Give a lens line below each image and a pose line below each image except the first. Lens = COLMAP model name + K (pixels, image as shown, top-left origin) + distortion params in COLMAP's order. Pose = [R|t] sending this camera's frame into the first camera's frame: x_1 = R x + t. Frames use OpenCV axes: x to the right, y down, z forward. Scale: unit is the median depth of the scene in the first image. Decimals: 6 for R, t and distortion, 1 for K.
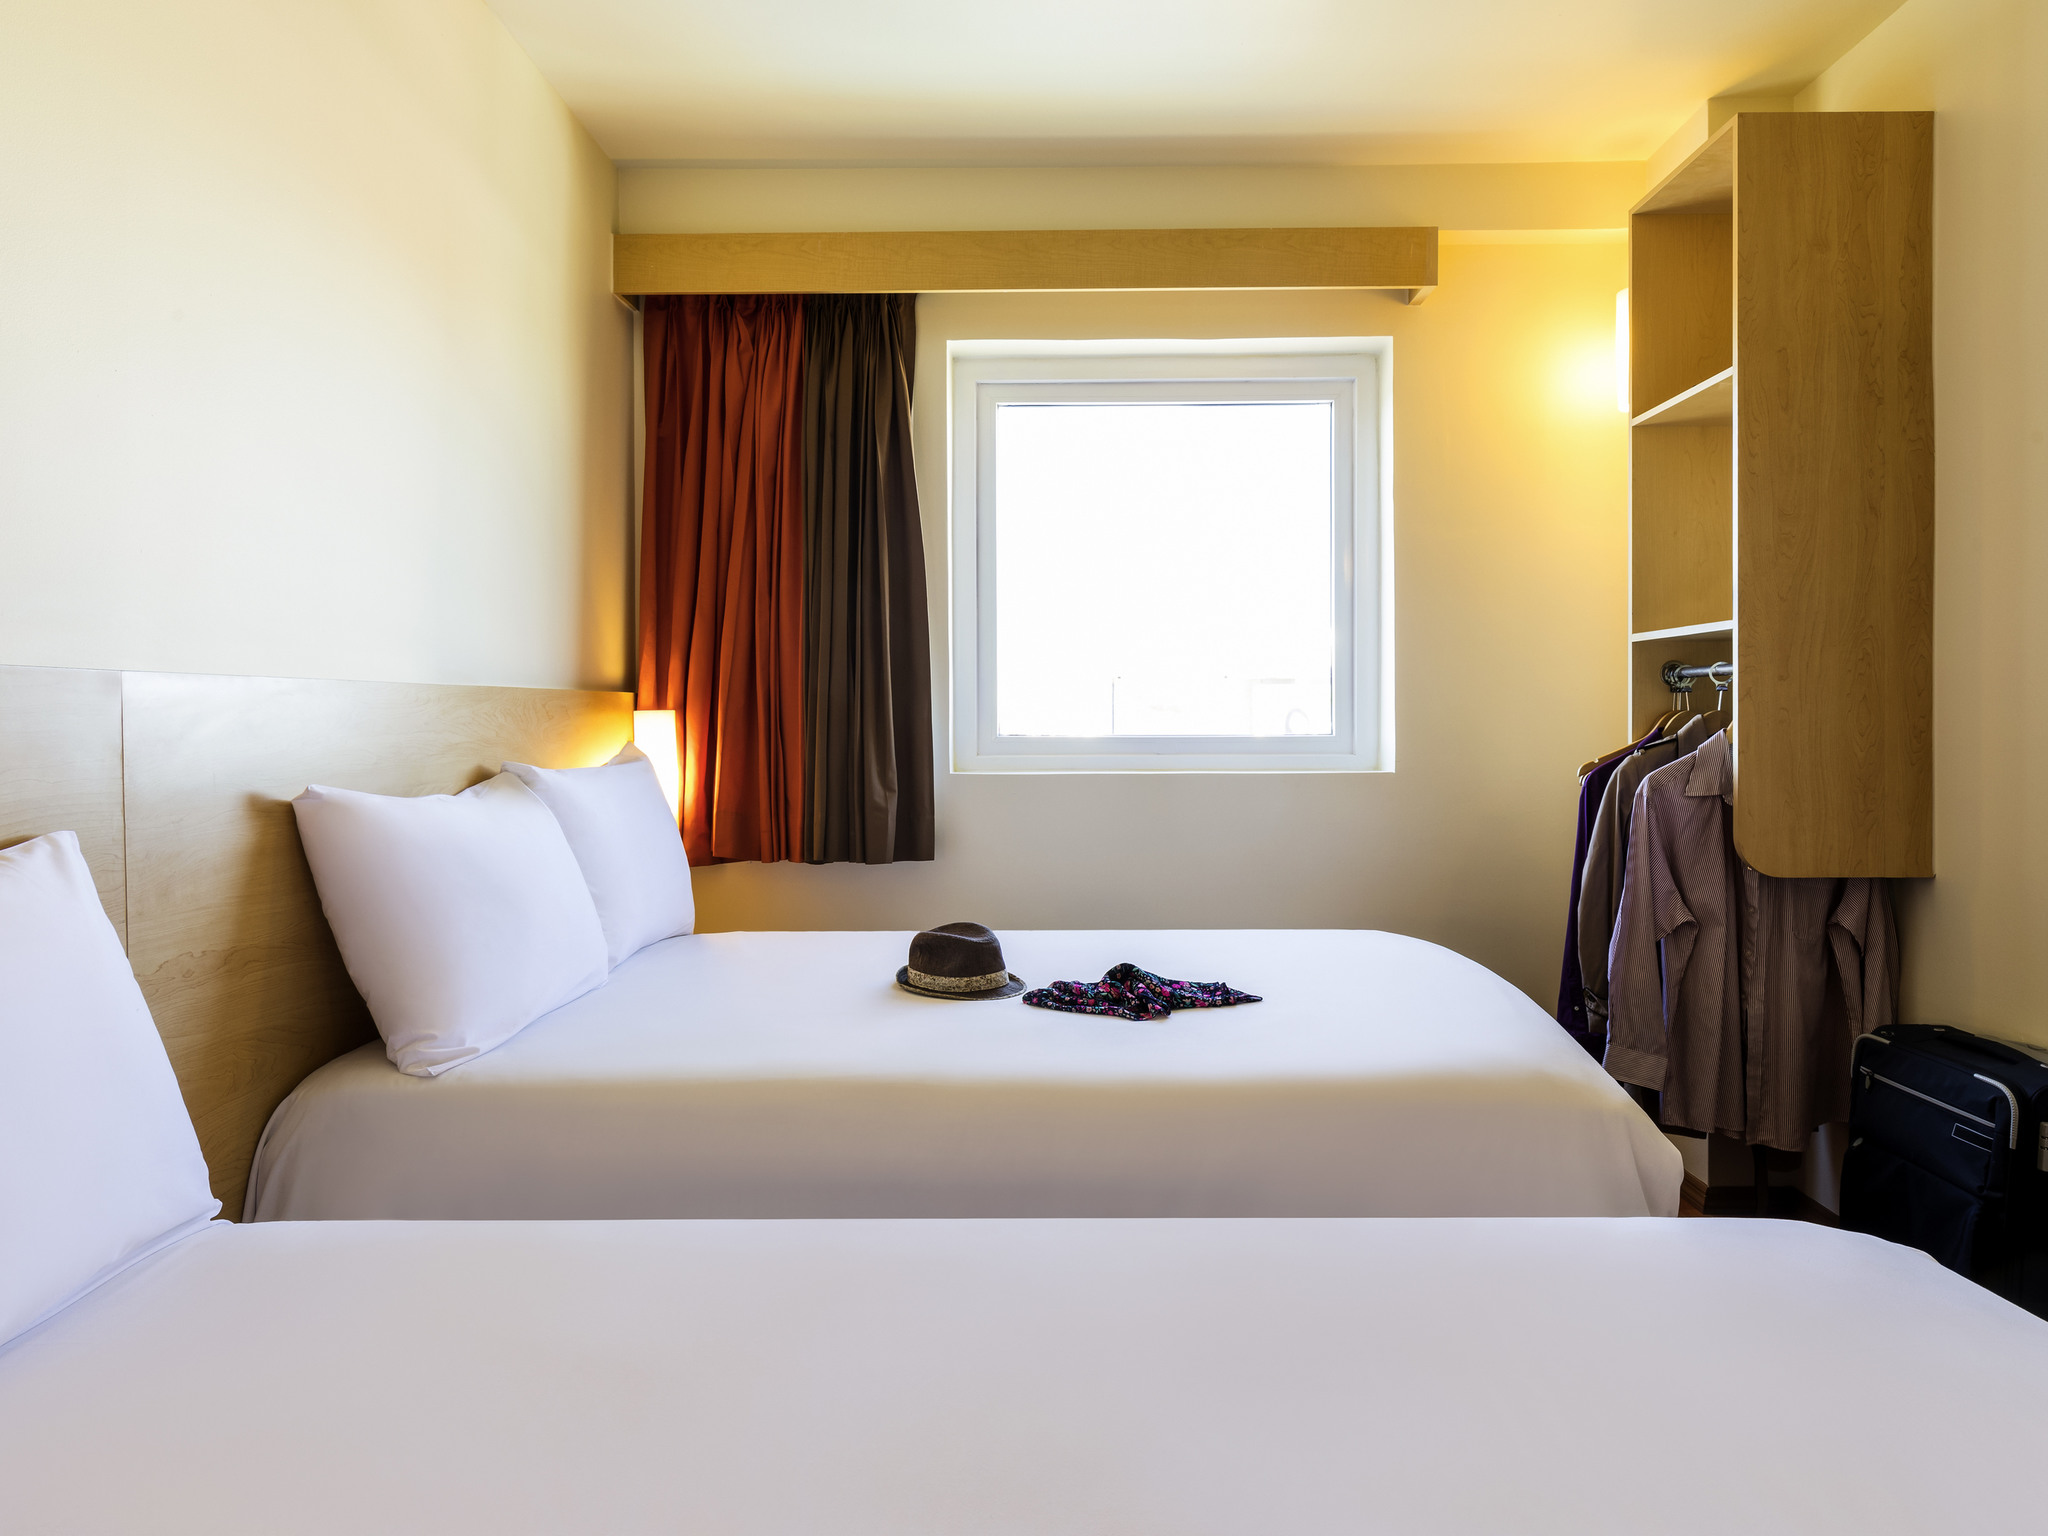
lens RADIAL K [[1166.9, 0, 1035.2], [0, 1166.9, 743.5], [0, 0, 1]] dist [-0.019647, 0.005594]
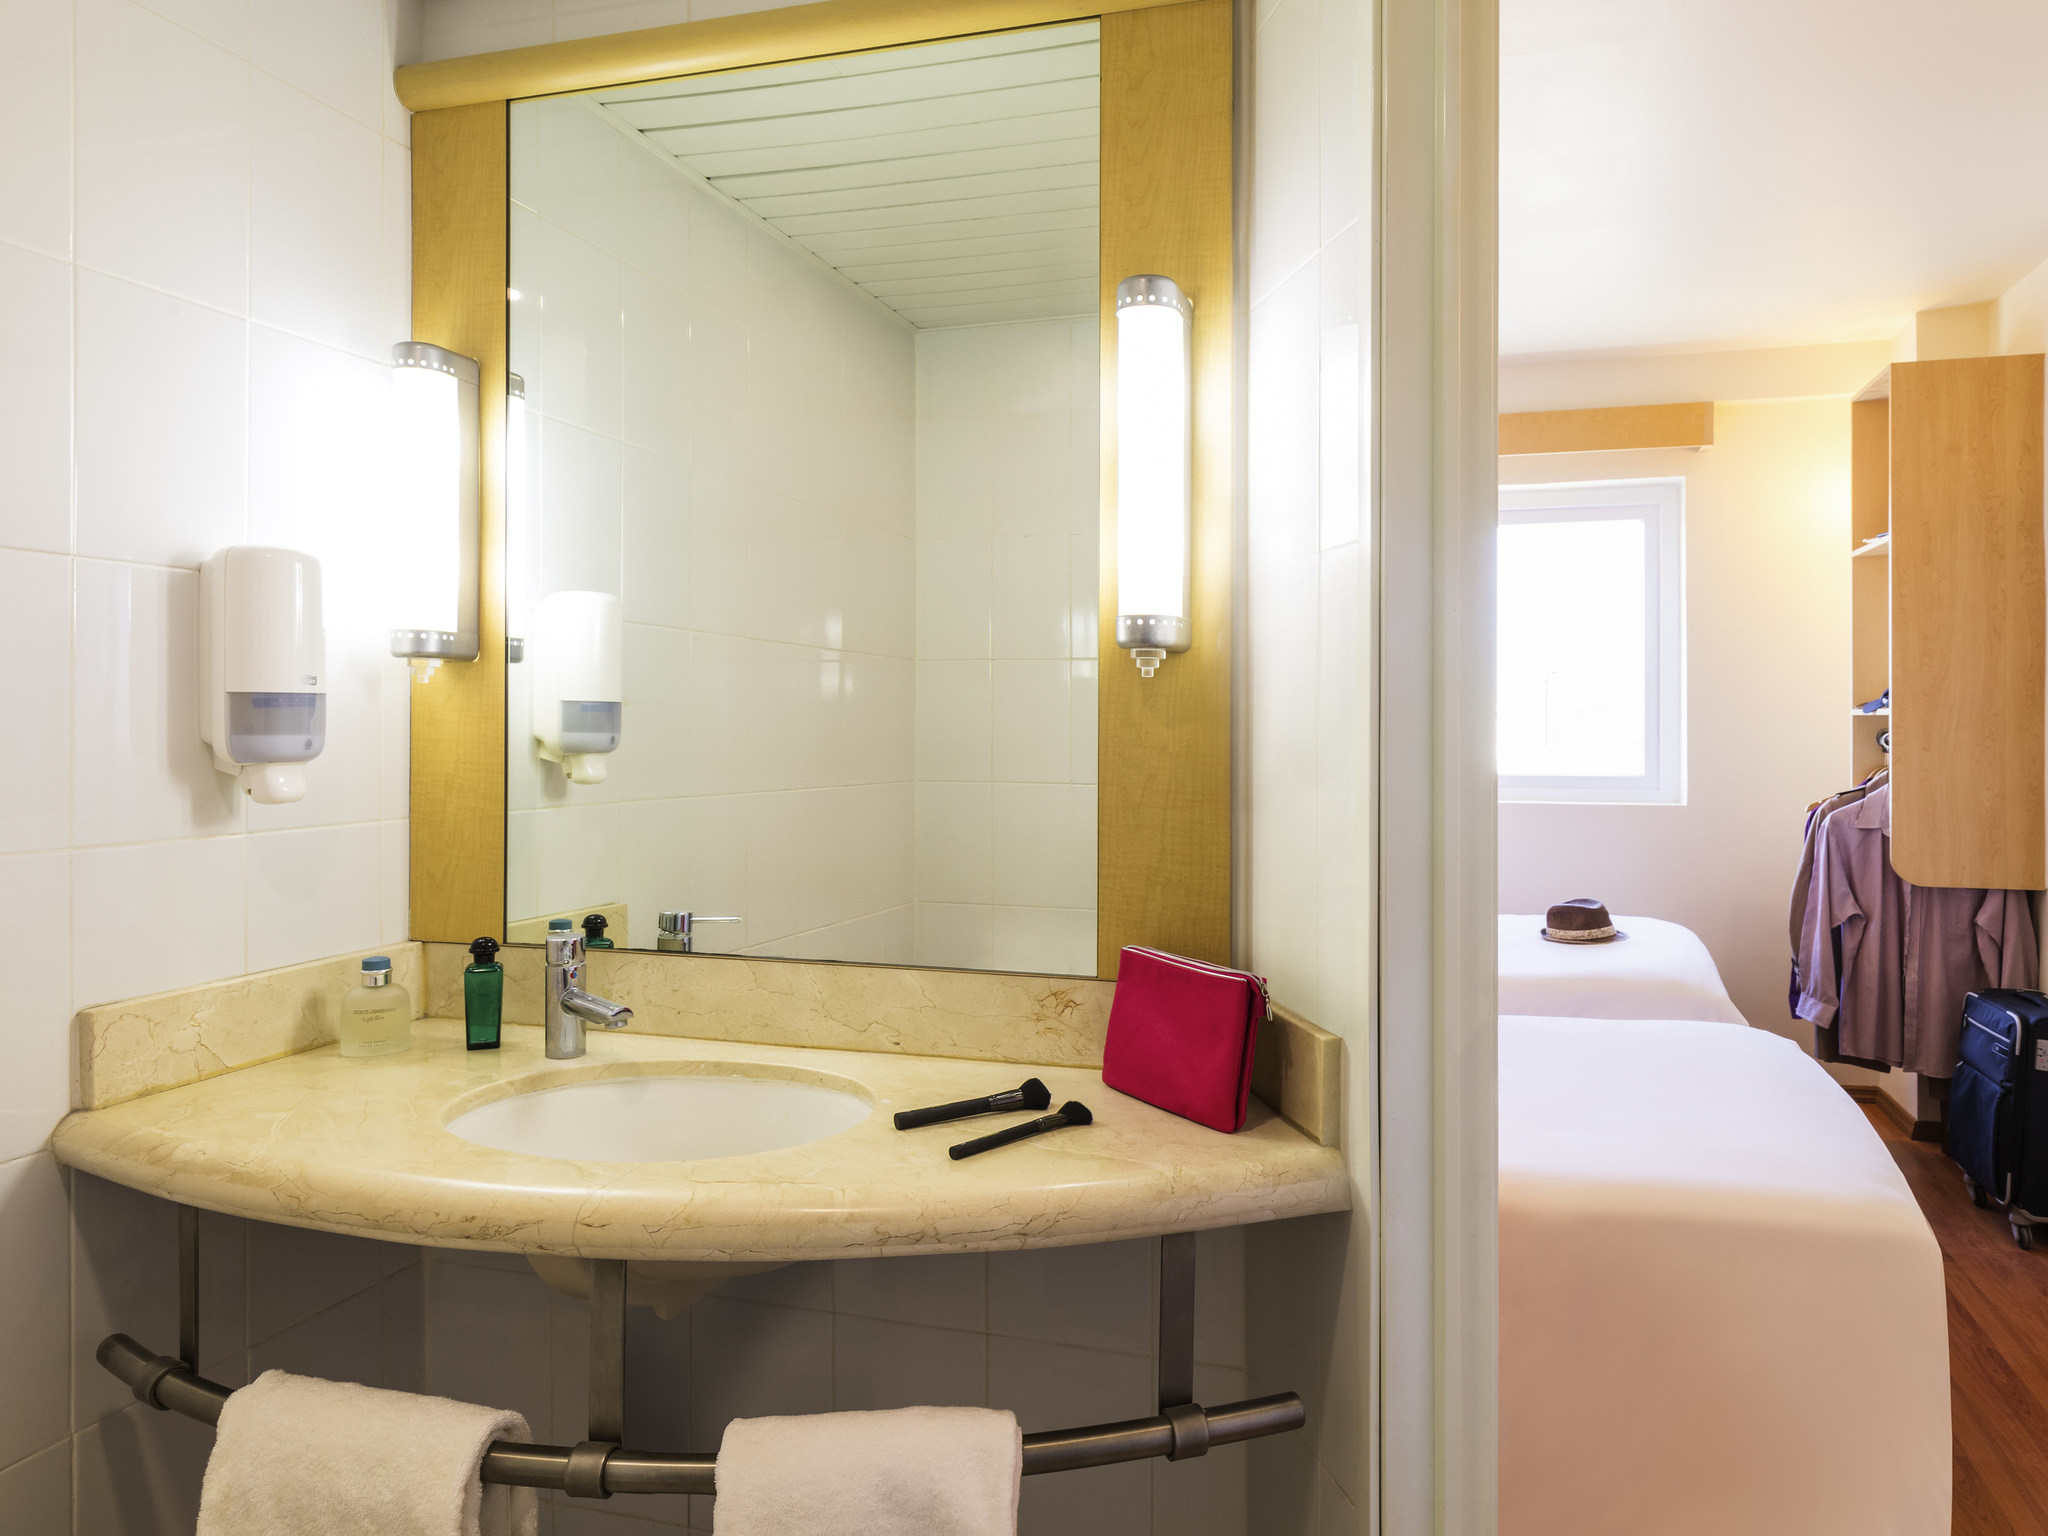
lens RADIAL K [[1335.4, 0, 1044.4], [0, 1335.4, 733.4], [0, 0, 1]] dist [-0.011944, -0.000457]
pose [[0.956349, 0.005152, -0.292181, 0.072768], [-0.008513, 0.999911, -0.010234, -0.047958], [0.292103, 0.012275, 0.956308, -0.889009]]
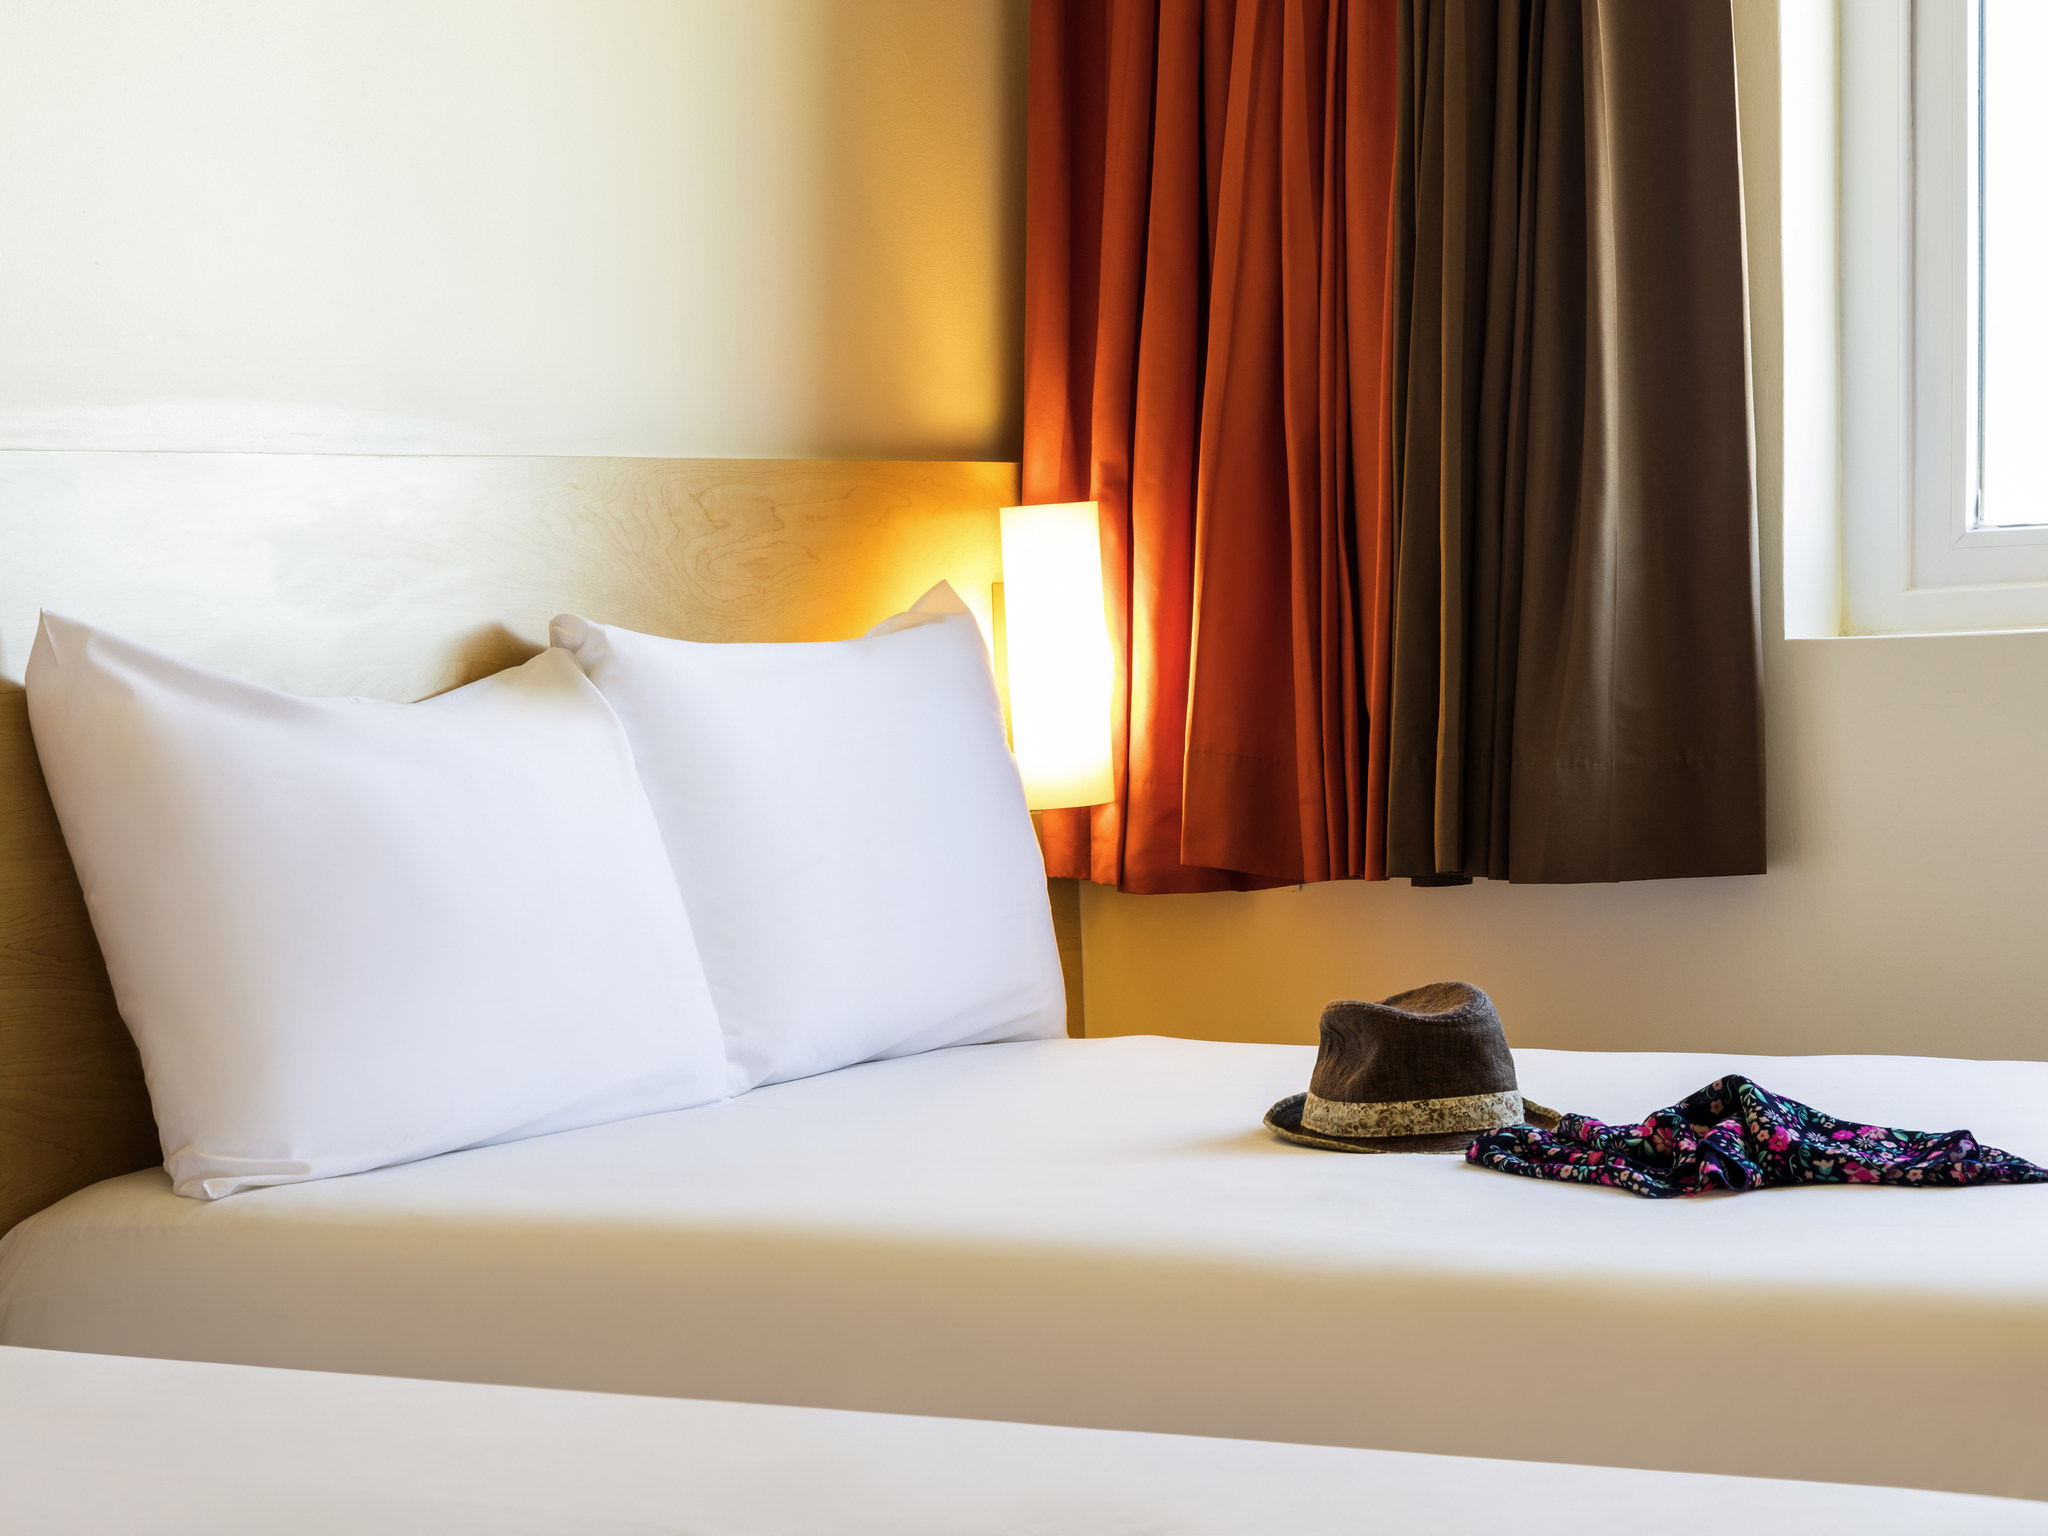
lens RADIAL K [[3990.5, 0, 1029.2], [0, 3990.5, 777.5], [0, 0, 1]] dist [0.012241, 0.000000]
pose [[0.835409, -0.015364, -0.549414, 0.557804], [0.030669, 0.999355, 0.018688, 0.053358], [0.548772, -0.032462, 0.835341, -0.207904]]
